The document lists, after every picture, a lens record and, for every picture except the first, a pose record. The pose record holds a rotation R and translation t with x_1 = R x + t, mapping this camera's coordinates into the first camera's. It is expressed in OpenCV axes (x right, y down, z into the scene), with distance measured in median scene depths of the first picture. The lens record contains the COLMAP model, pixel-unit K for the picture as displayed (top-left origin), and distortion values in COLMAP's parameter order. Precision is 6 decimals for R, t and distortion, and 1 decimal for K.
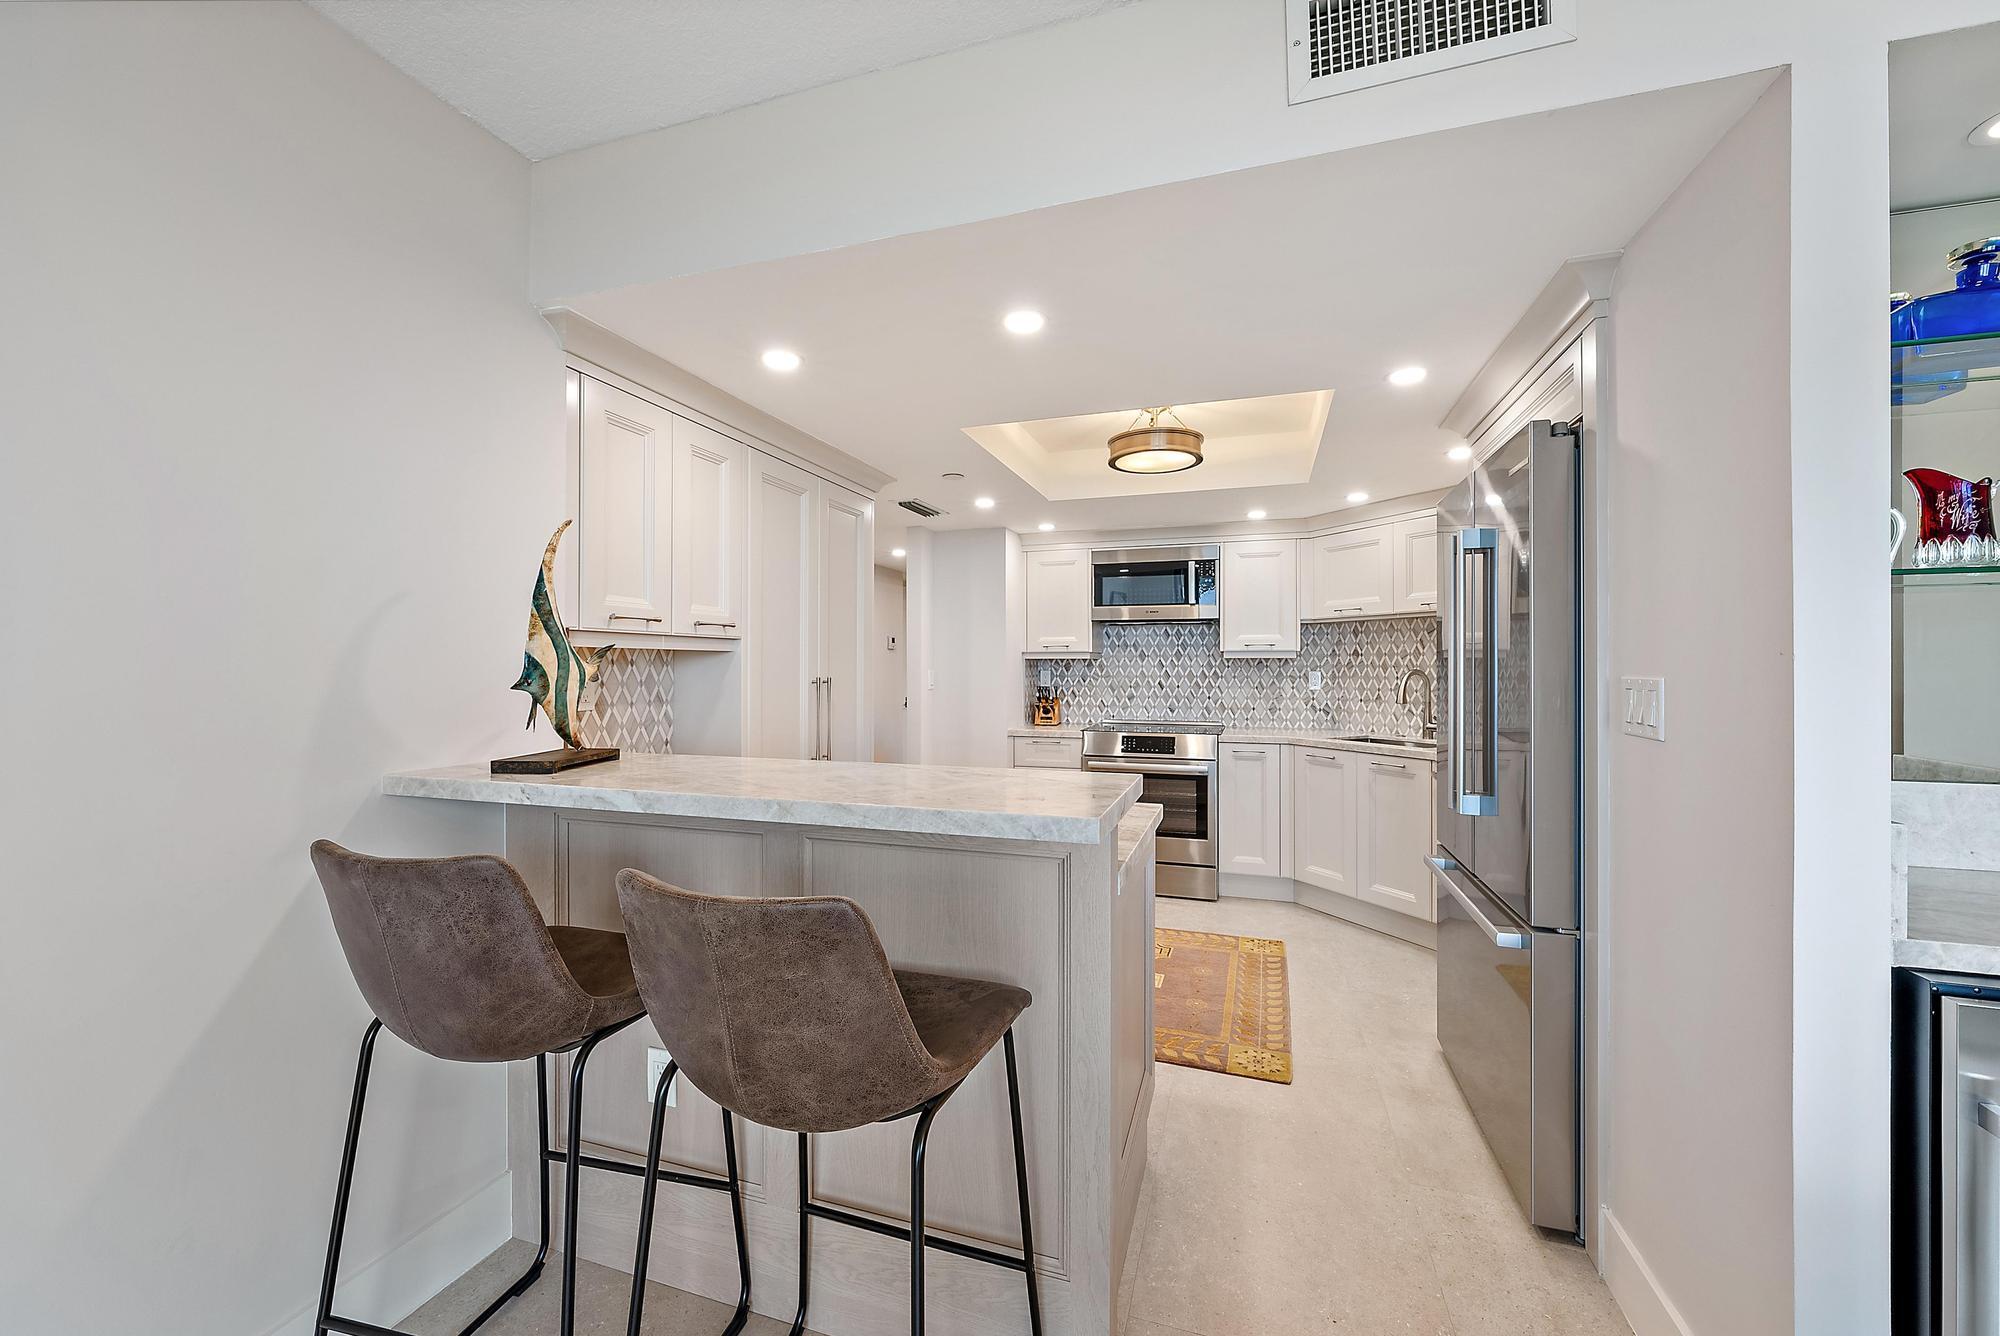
lens RADIAL K [[795.8, 0, 1008.8], [0, 795.8, 668.6], [0, 0, 1]] dist [-0.003135, -0.000338]
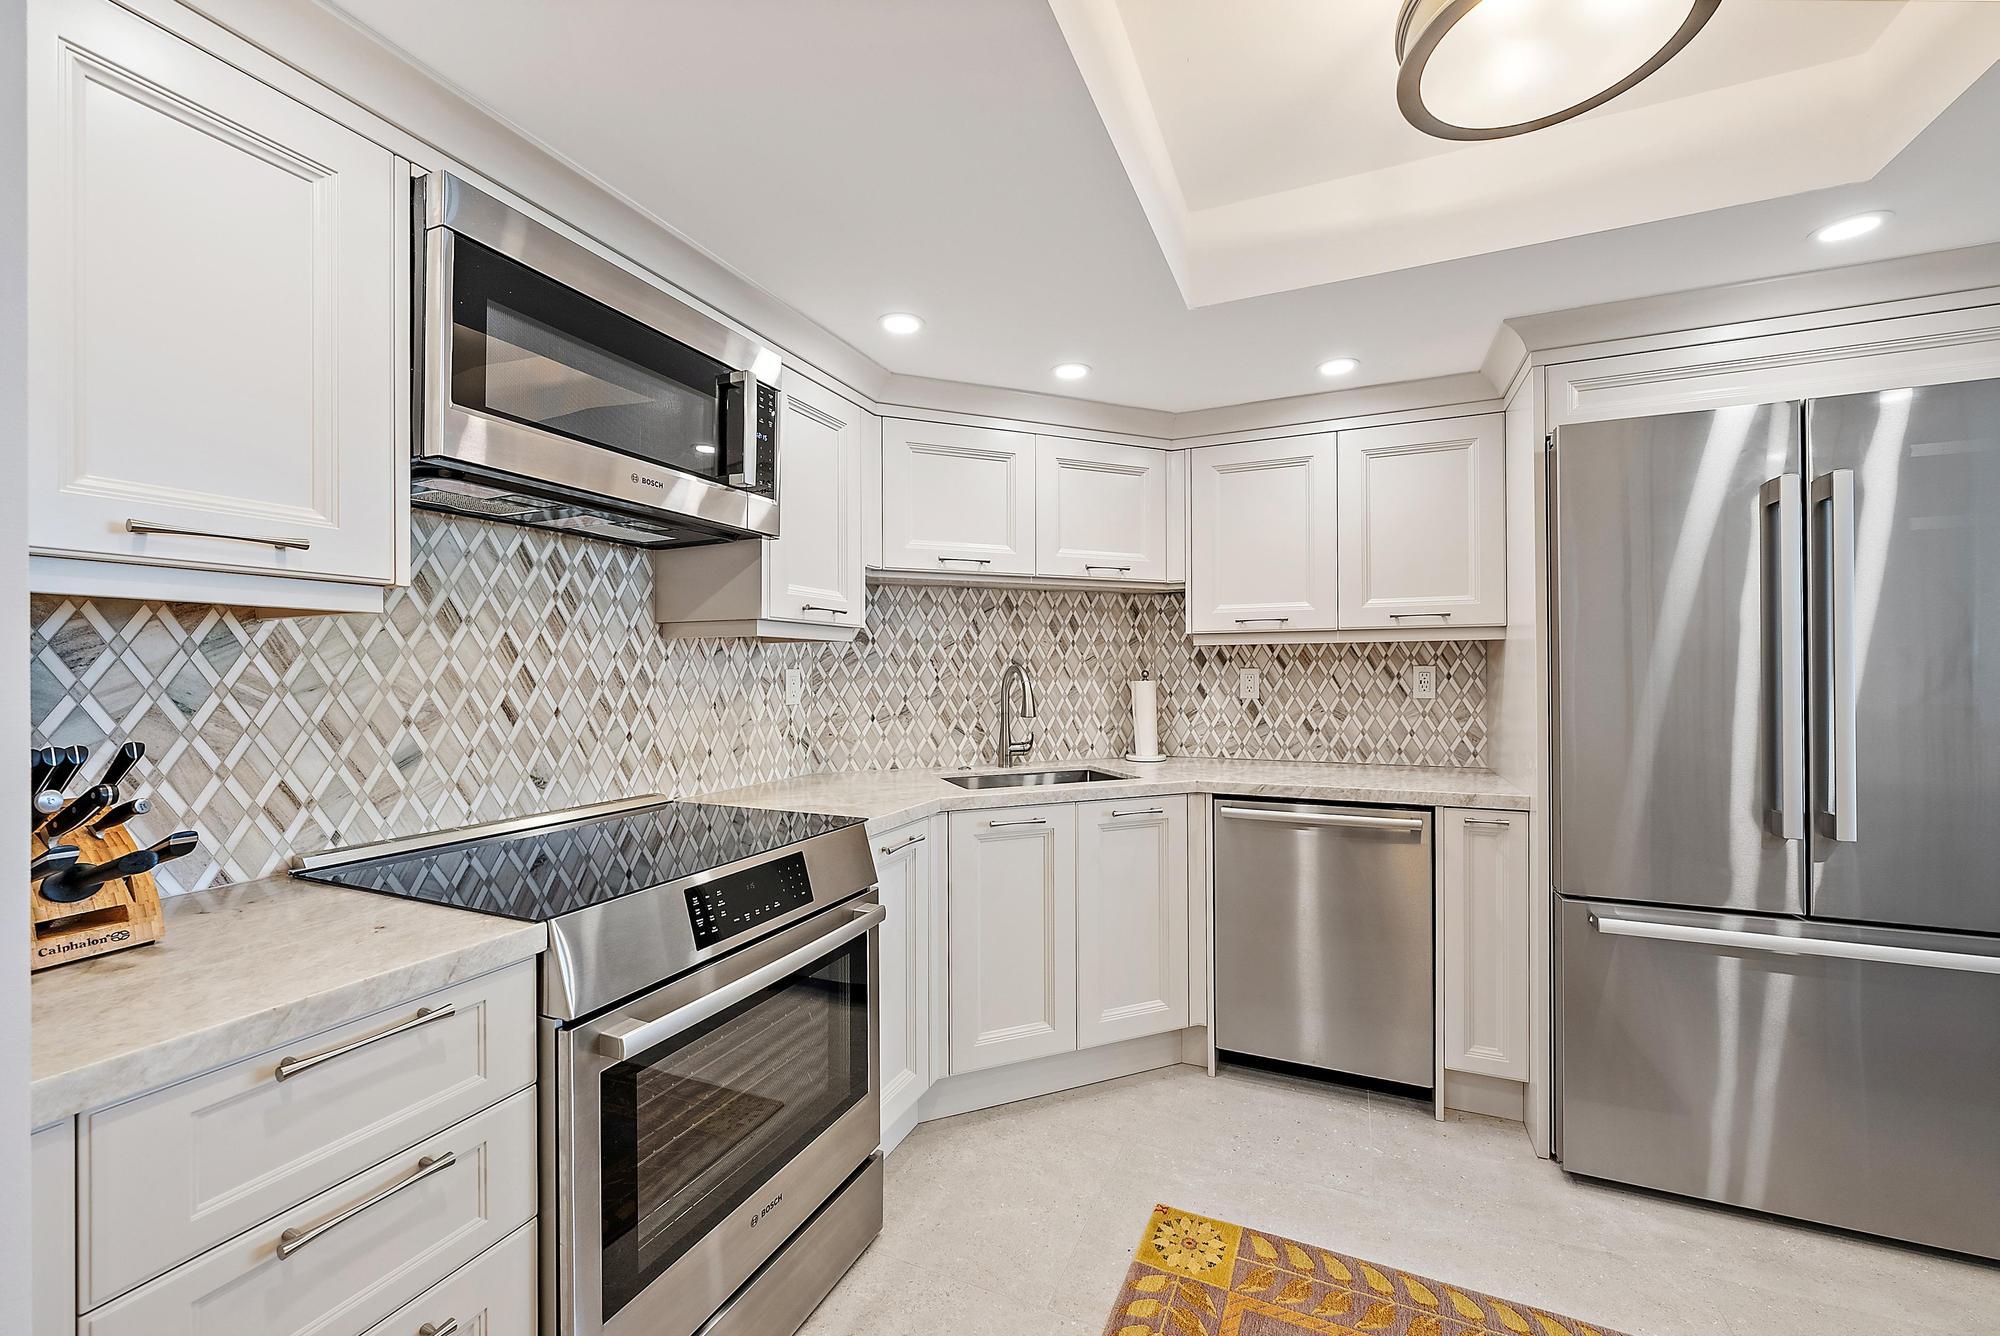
lens RADIAL K [[795.8, 0, 1008.8], [0, 795.8, 668.6], [0, 0, 1]] dist [-0.003135, -0.000338]
pose [[0.092276, 0.005600, 0.995718, -0.124244], [0.007355, 0.999953, -0.006305, 0.007410], [-0.995706, 0.007905, 0.092231, 0.809558]]
